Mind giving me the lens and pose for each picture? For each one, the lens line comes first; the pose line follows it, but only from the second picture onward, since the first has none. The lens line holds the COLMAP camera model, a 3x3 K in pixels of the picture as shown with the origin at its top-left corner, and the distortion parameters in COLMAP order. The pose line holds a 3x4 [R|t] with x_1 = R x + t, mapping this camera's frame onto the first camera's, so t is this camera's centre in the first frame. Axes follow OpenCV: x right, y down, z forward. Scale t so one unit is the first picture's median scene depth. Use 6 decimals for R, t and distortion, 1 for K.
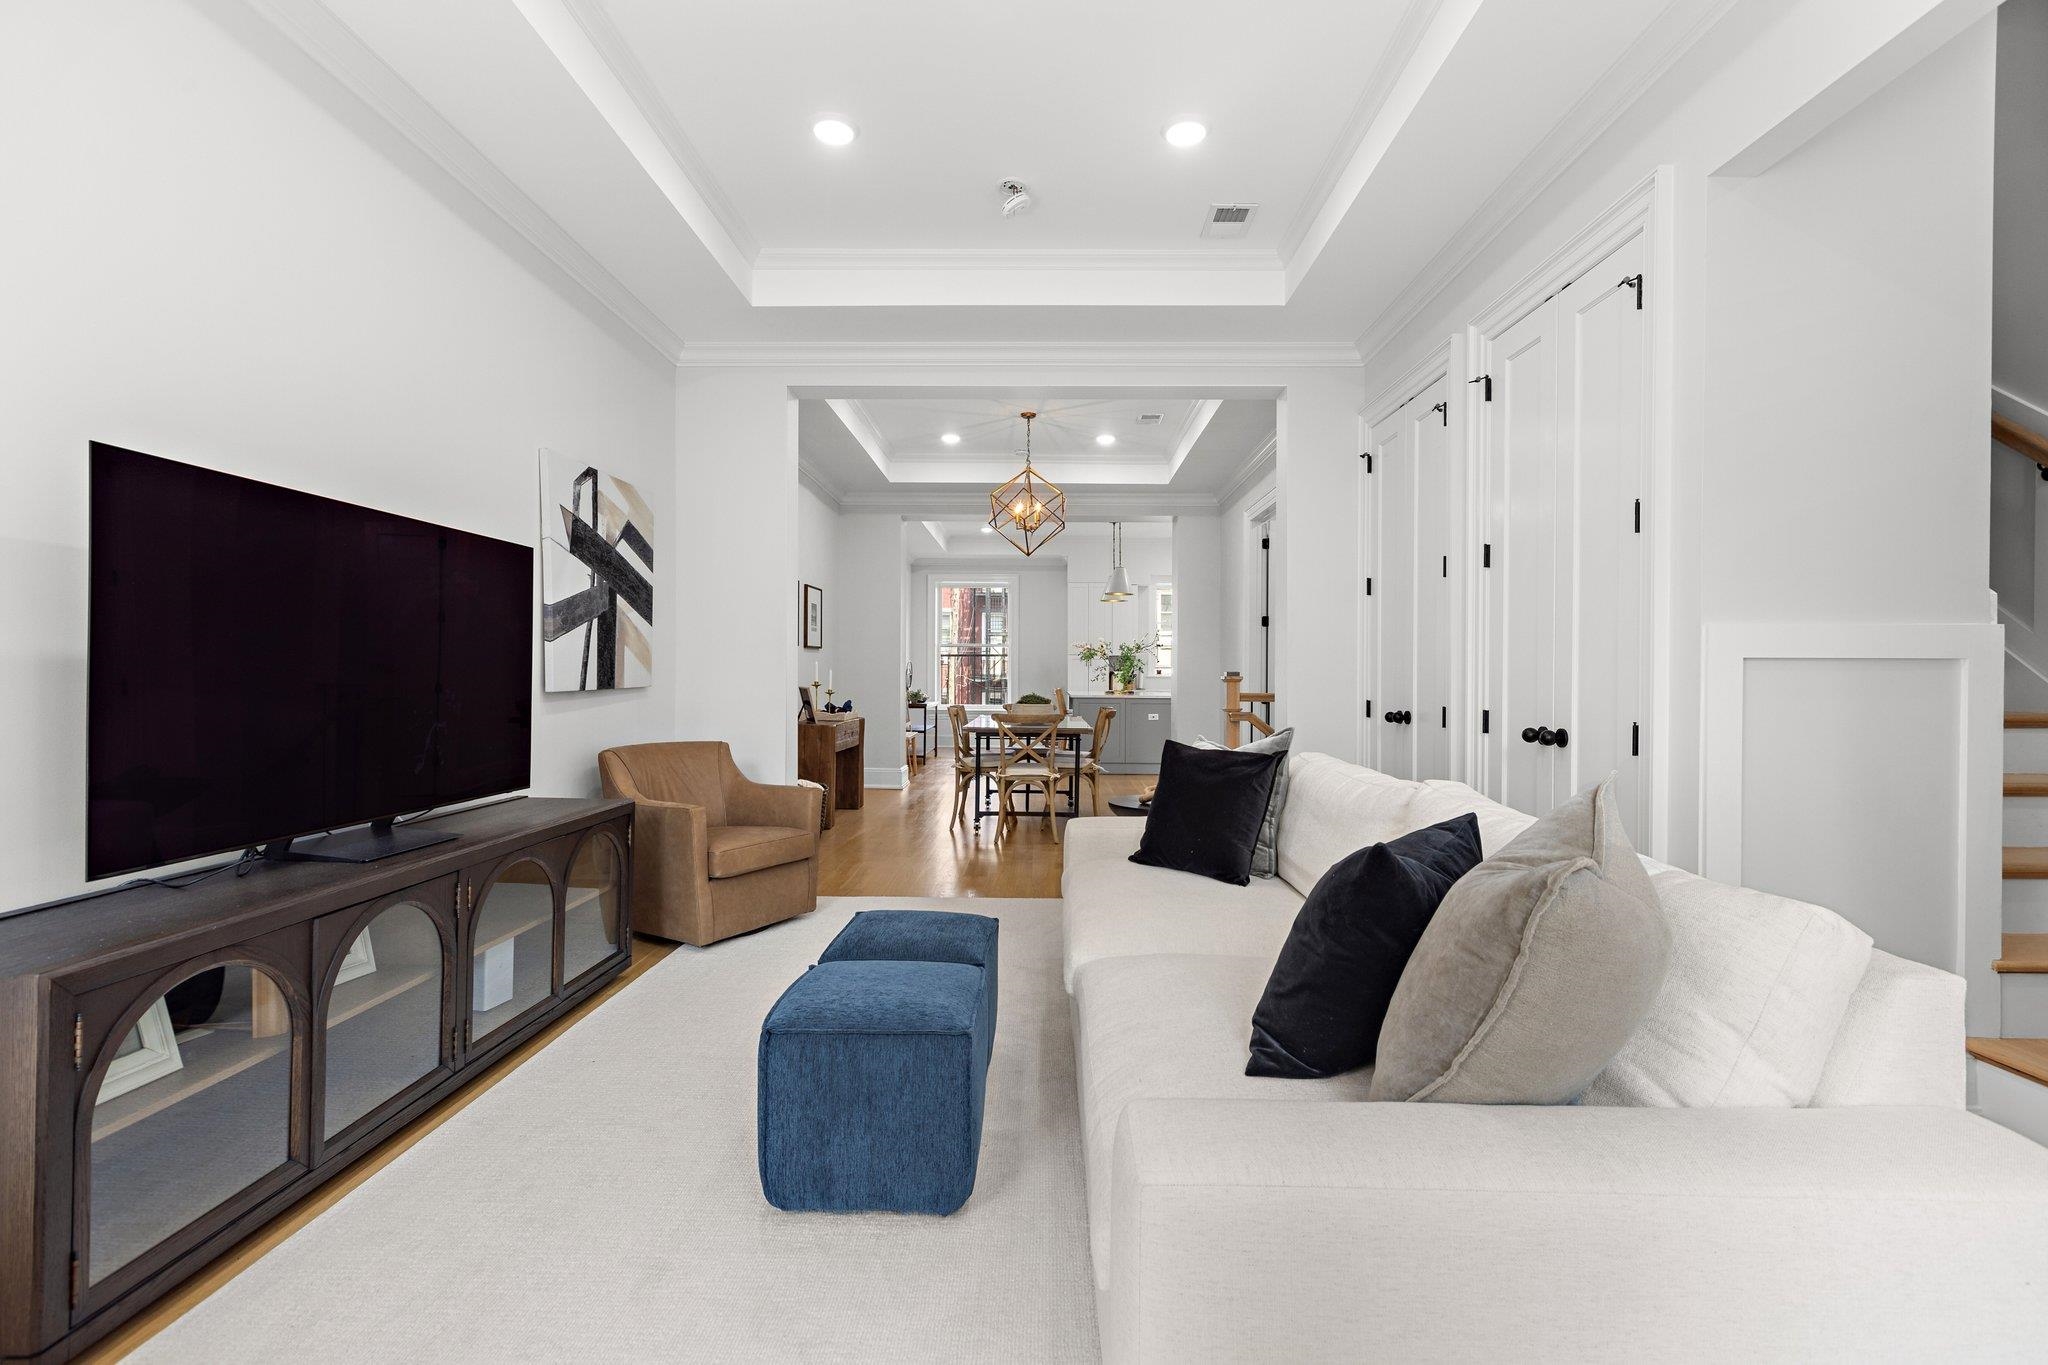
lens RADIAL K [[918.3, 0, 1032.2], [0, 918.3, 674.8], [0, 0, 1]] dist [0.002551, 0.000137]
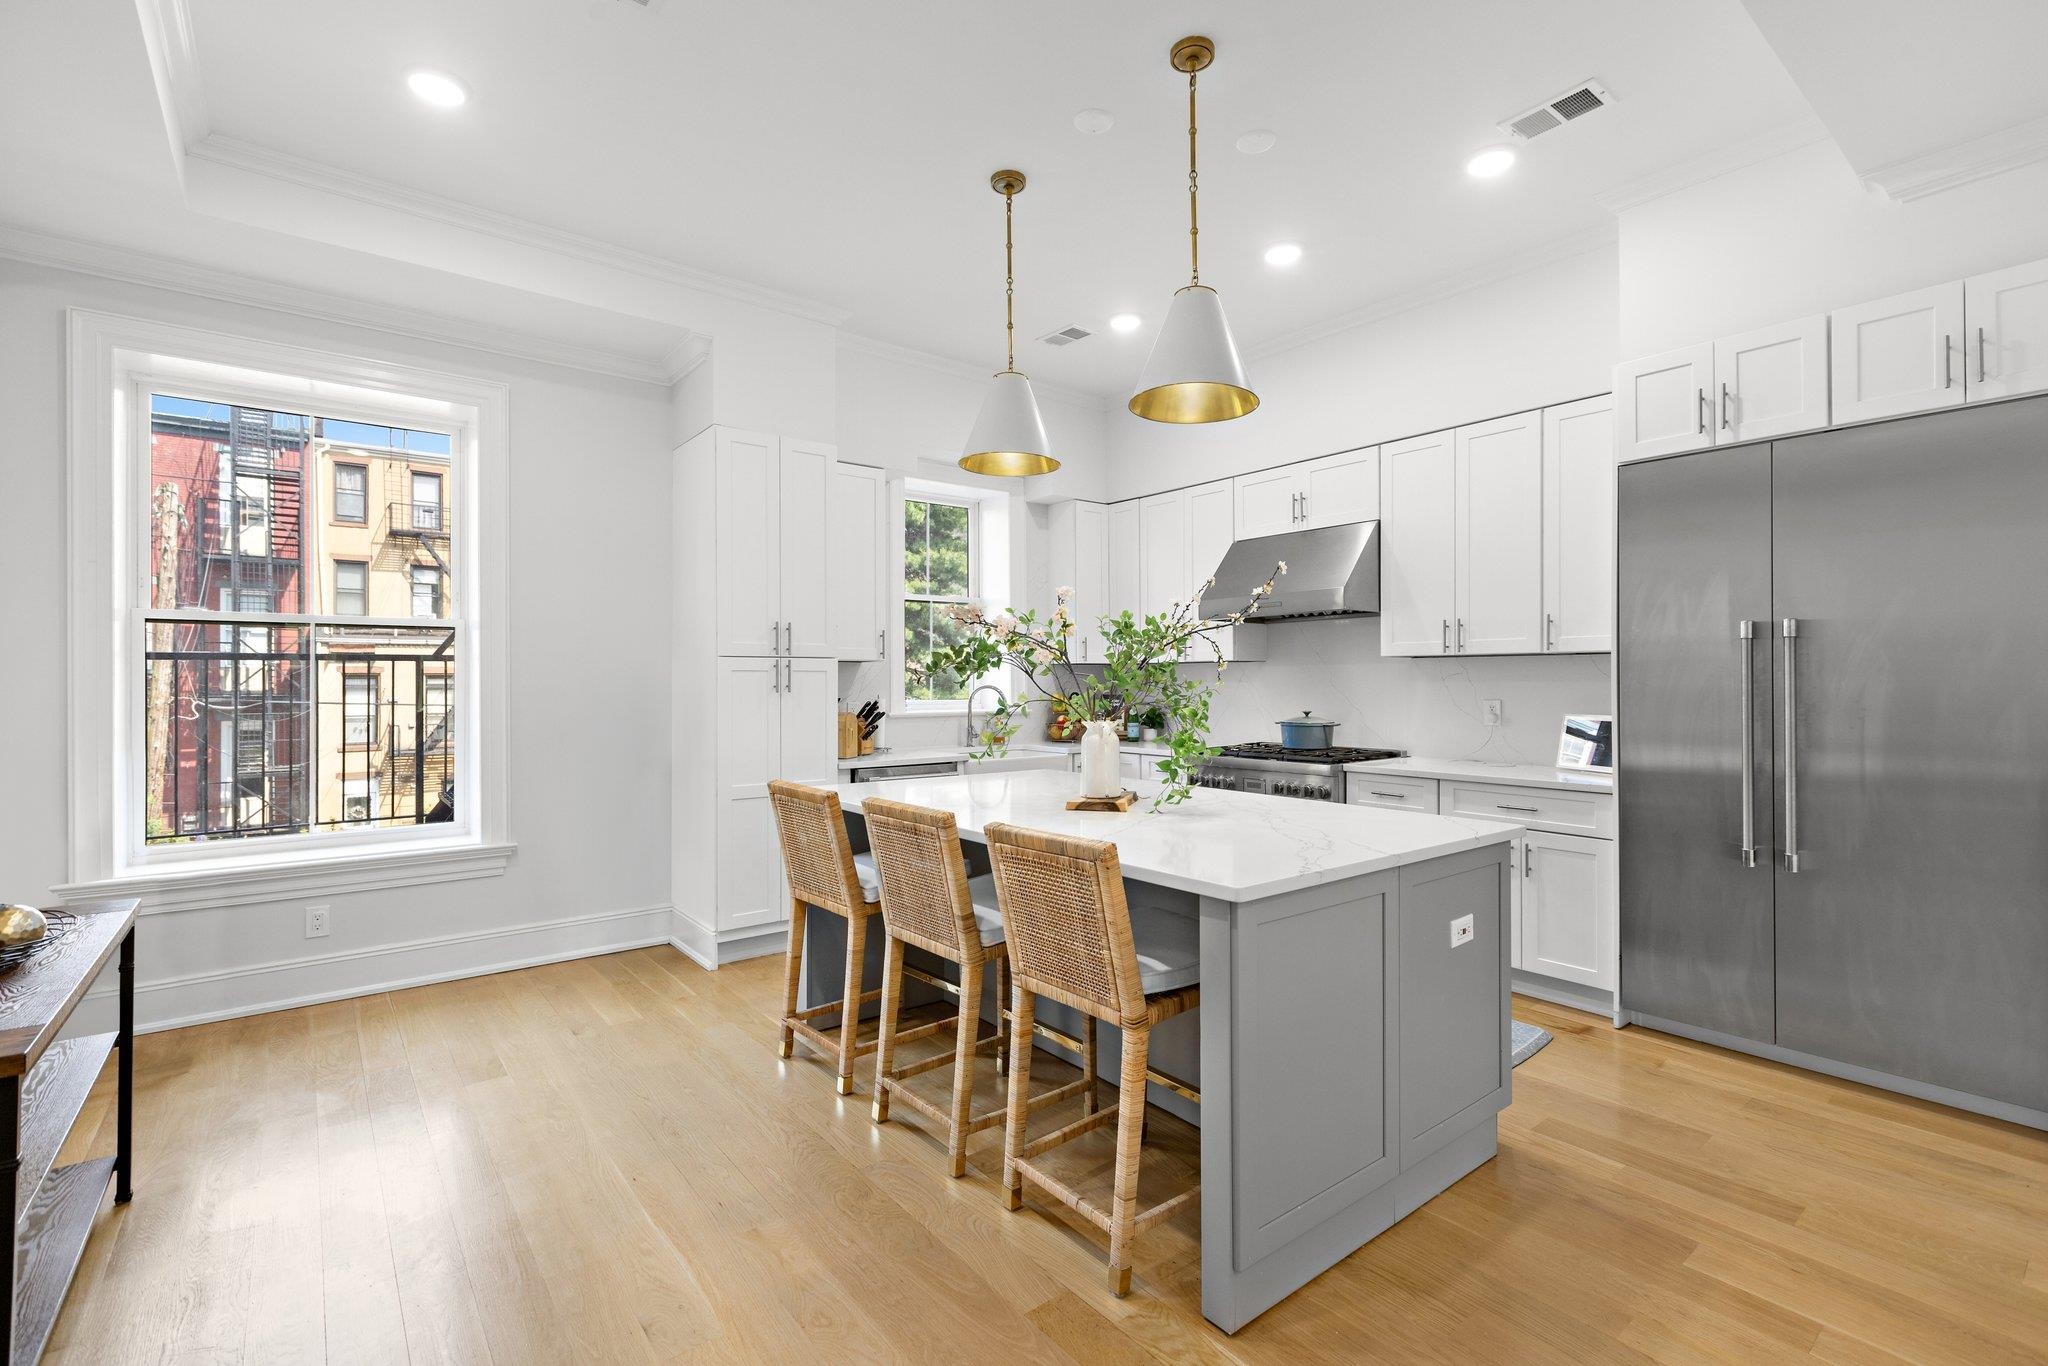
lens RADIAL K [[918.3, 0, 1019.1], [0, 918.3, 681.5], [0, 0, 1]] dist [0.002551, 0.000137]
pose [[0.781304, -0.004292, 0.624135, -0.253752], [0.005054, 0.999987, 0.000550, -0.044921], [-0.624130, 0.002725, 0.781316, 2.329224]]
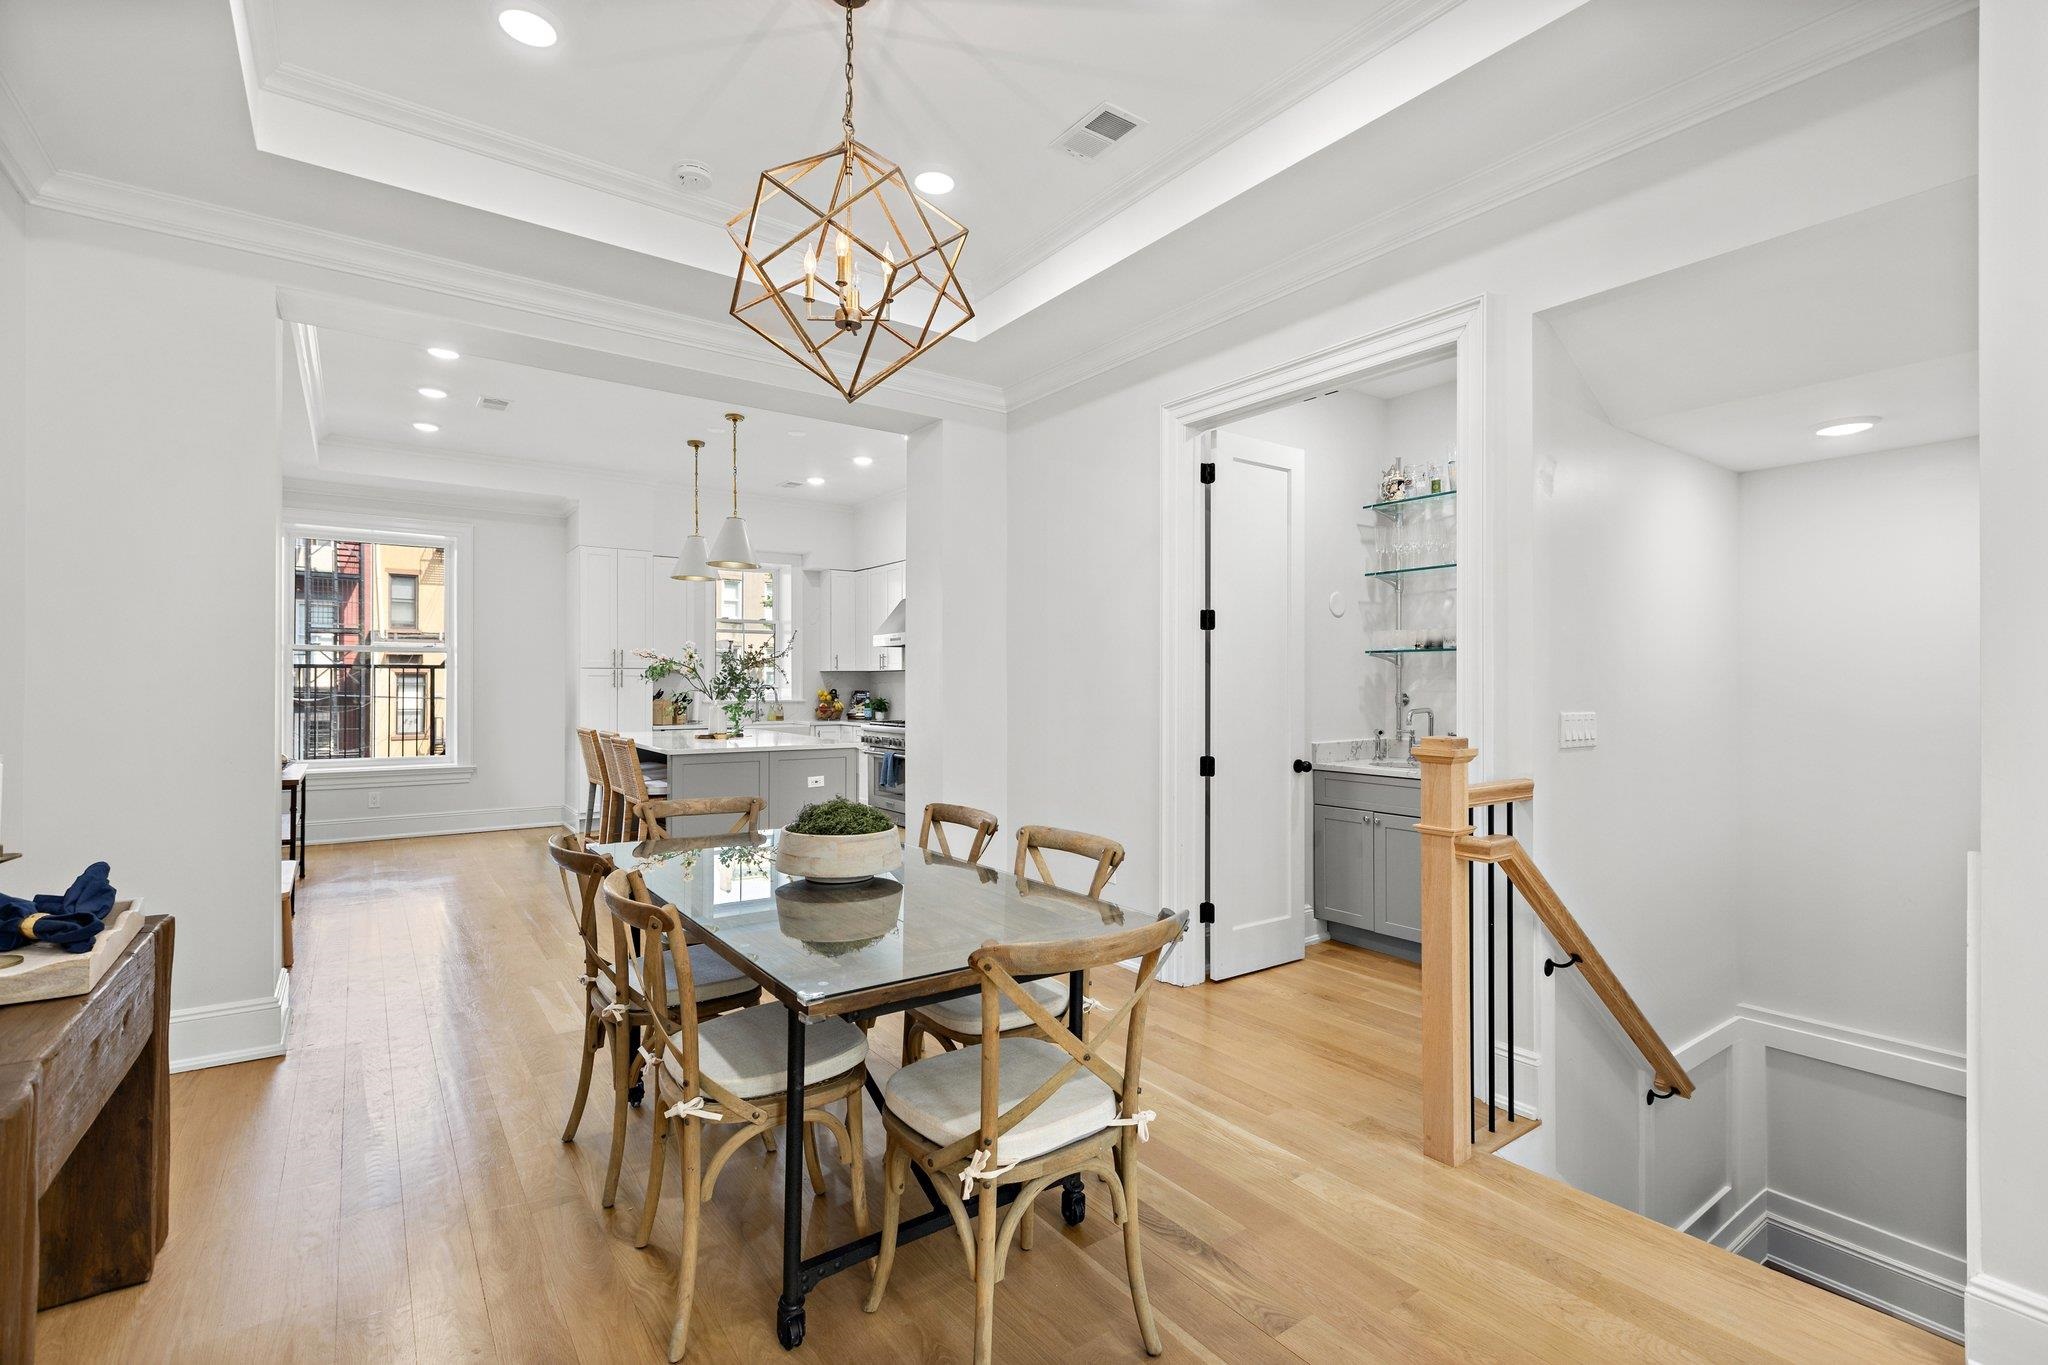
lens RADIAL K [[918.3, 0, 1022.8], [0, 918.3, 685.6], [0, 0, 1]] dist [0.002551, 0.000137]
pose [[0.804708, -0.004830, 0.593651, -0.276790], [0.001891, 0.999983, 0.005573, -0.046898], [-0.593668, -0.003363, 0.804703, 1.231193]]
